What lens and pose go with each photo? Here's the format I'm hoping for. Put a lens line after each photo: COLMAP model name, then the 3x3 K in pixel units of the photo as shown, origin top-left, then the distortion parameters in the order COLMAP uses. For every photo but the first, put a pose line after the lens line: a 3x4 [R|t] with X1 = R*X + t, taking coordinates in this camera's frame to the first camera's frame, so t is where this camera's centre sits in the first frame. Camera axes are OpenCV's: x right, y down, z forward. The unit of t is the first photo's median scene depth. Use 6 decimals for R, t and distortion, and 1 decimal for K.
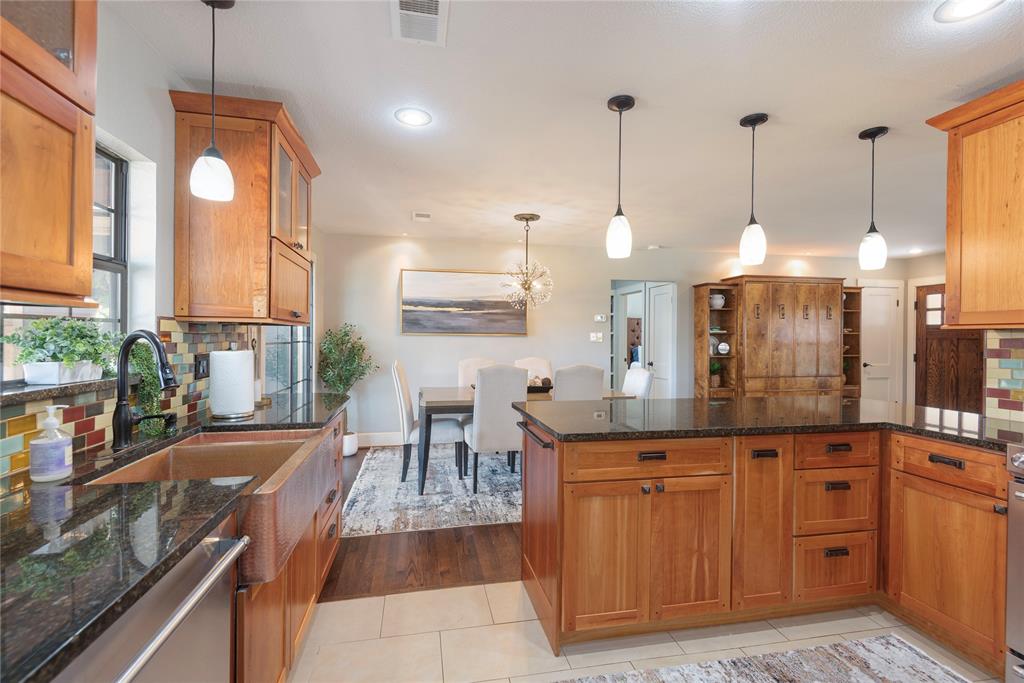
lens RADIAL K [[460.6, 0, 510.3], [0, 460.6, 340.3], [0, 0, 1]] dist [0.034429, -0.021607]
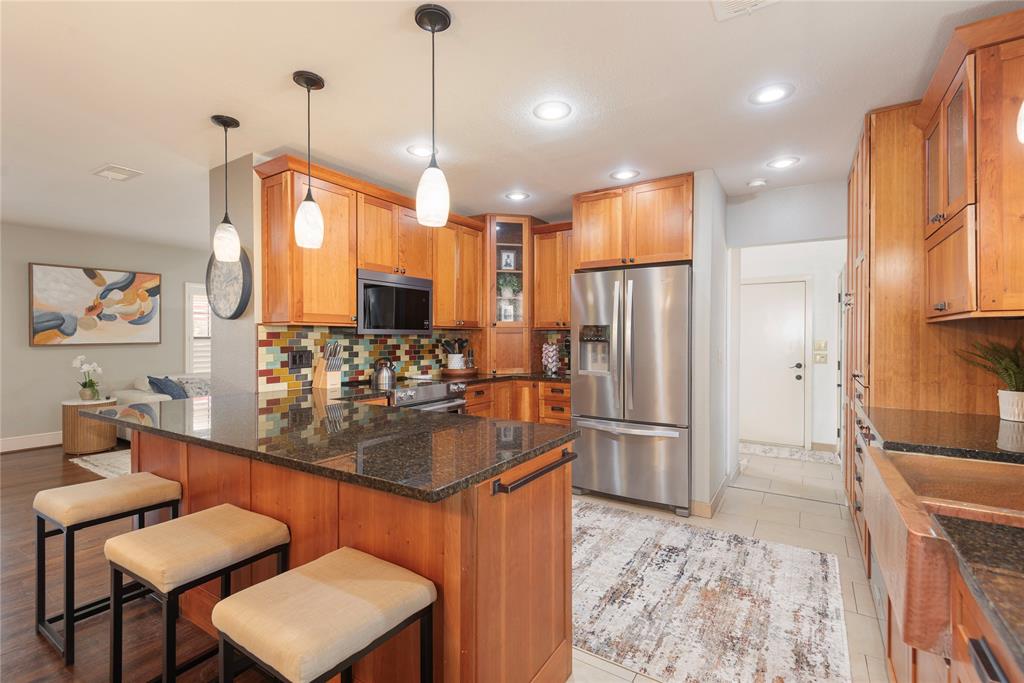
lens RADIAL K [[460.6, 0, 510.3], [0, 460.6, 340.3], [0, 0, 1]] dist [0.034429, -0.021607]
pose [[-0.716539, -0.015190, 0.697382, -0.204452], [-0.001390, 0.999792, 0.020349, -0.004409], [-0.697546, 0.013611, -0.716411, 0.777891]]
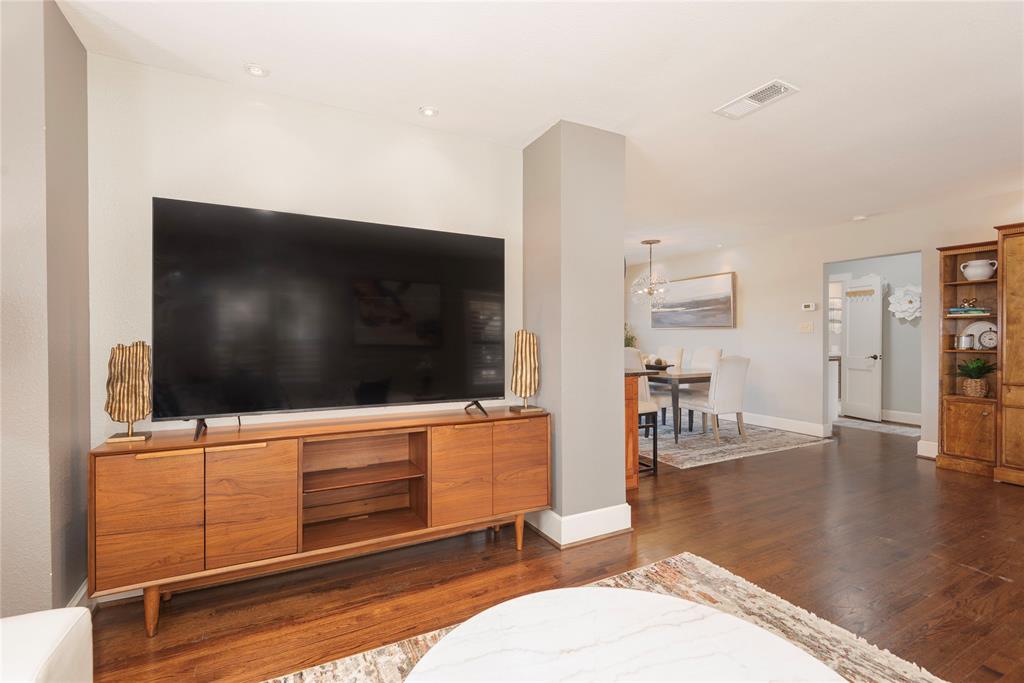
lens RADIAL K [[463.9, 0, 508.5], [0, 463.9, 339.5], [0, 0, 1]] dist [-0.002392, -0.000384]
pose [[0.276197, 0.000729, -0.961101, 1.293032], [-0.003987, 0.999992, -0.000387, 0.029135], [0.961093, 0.003939, 0.276198, 0.217968]]
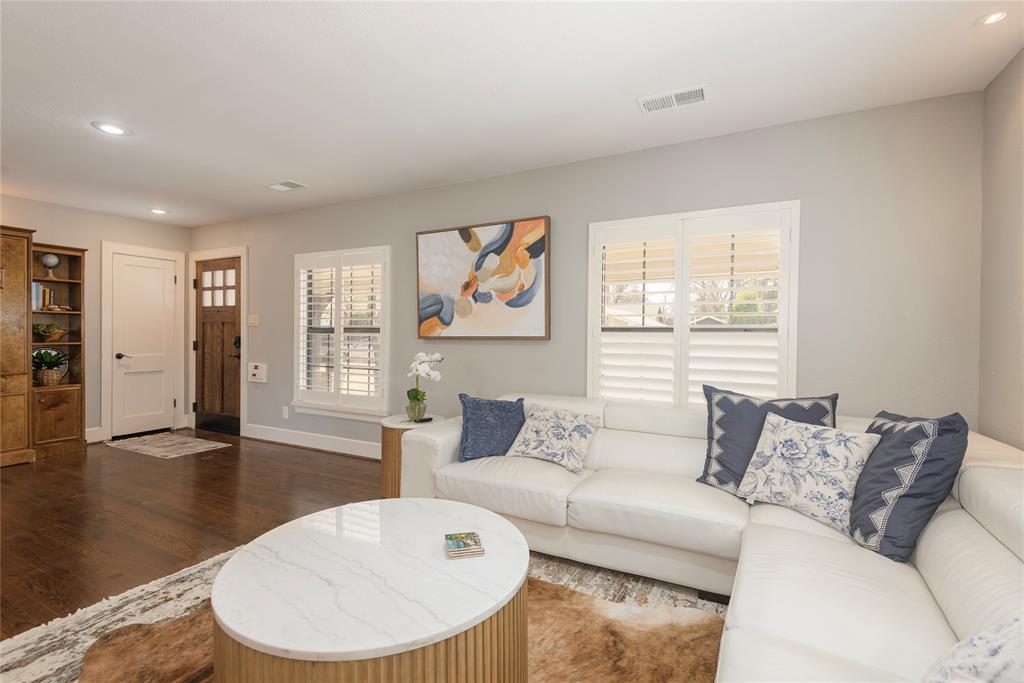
lens RADIAL K [[460.6, 0, 510.3], [0, 460.6, 340.3], [0, 0, 1]] dist [0.034429, -0.021607]
pose [[0.631834, -0.006666, 0.775075, 0.908936], [-0.000445, 0.999960, 0.008963, 0.031959], [-0.775104, -0.006007, 0.631806, 0.034696]]
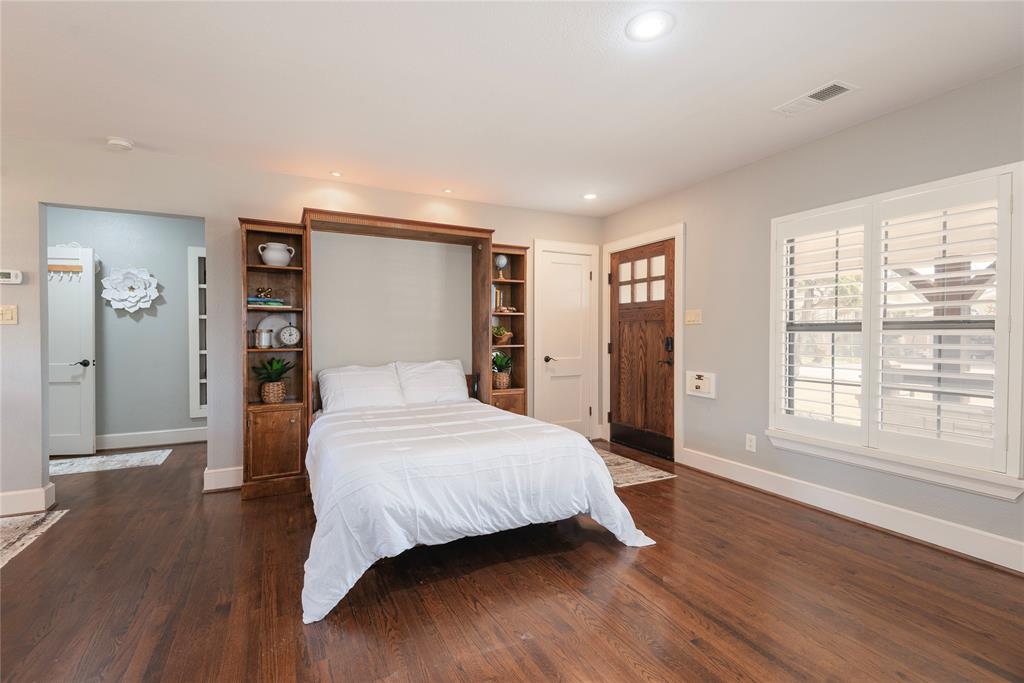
lens RADIAL K [[460.6, 0, 510.3], [0, 460.6, 340.3], [0, 0, 1]] dist [0.034429, -0.021607]
pose [[0.964827, -0.008284, 0.262754, 0.818657], [0.007380, 0.999963, 0.004429, 0.032111], [-0.262781, -0.002334, 0.964853, 0.512787]]
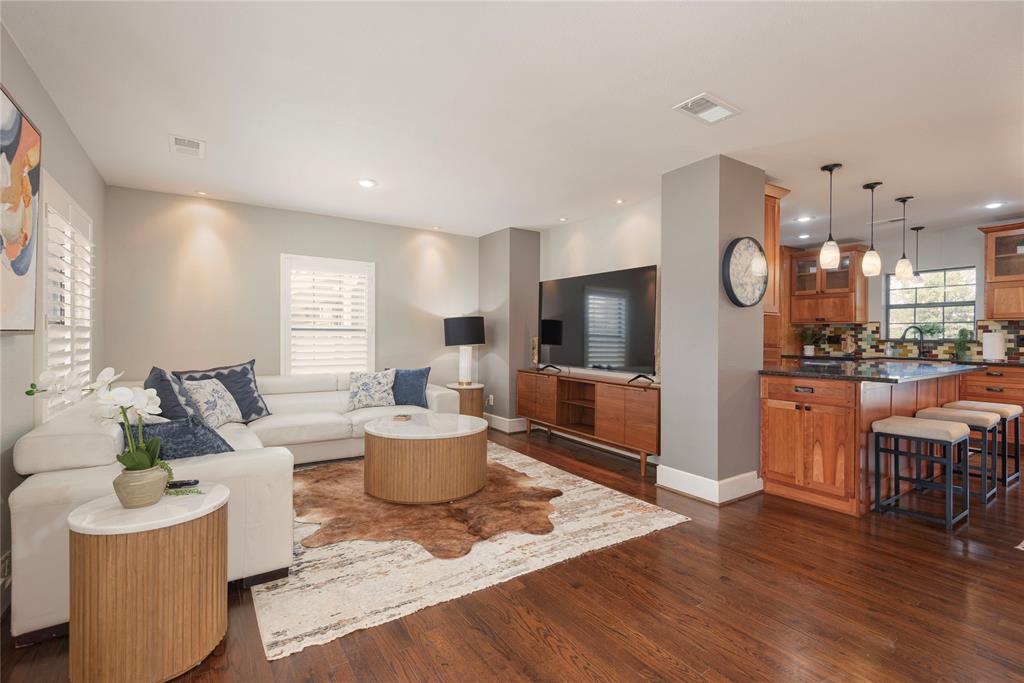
lens RADIAL K [[460.6, 0, 510.3], [0, 460.6, 340.3], [0, 0, 1]] dist [0.034429, -0.021607]
pose [[-0.925743, -0.006849, -0.378090, 1.295376], [-0.013093, 0.999817, 0.013945, 0.030200], [0.377925, 0.017859, -0.925664, 1.149771]]
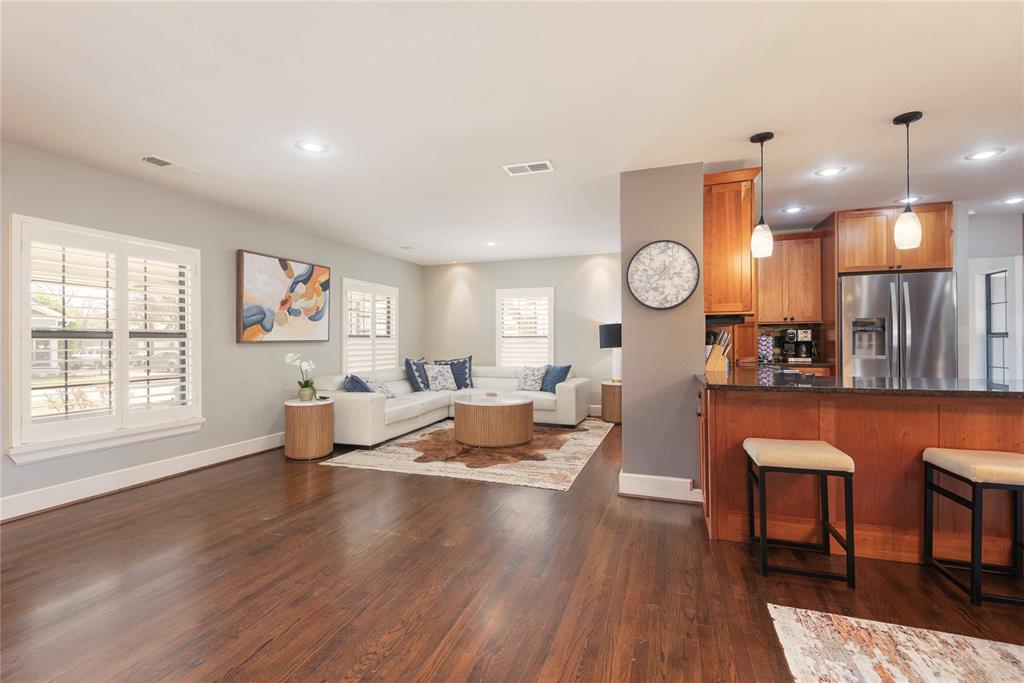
lens RADIAL K [[460.6, 0, 510.3], [0, 460.6, 340.3], [0, 0, 1]] dist [0.034429, -0.021607]
pose [[-0.859970, -0.001394, 0.510343, 0.436801], [0.002979, 0.999966, 0.007751, 0.024610], [-0.510336, 0.008185, -0.859936, 1.385876]]
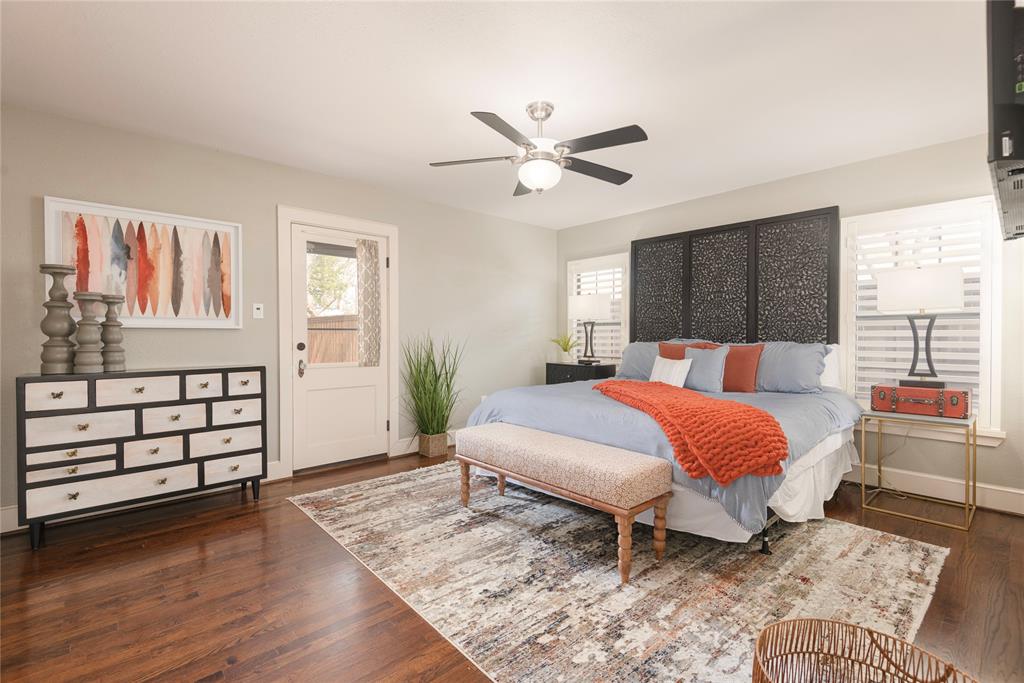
lens RADIAL K [[460.6, 0, 510.3], [0, 460.6, 340.3], [0, 0, 1]] dist [0.034429, -0.021607]
pose [[0.863443, -0.005901, 0.504412, 0.709834], [0.005303, 0.999983, 0.002621, 0.047858], [-0.504419, 0.000412, 0.863459, -0.224228]]
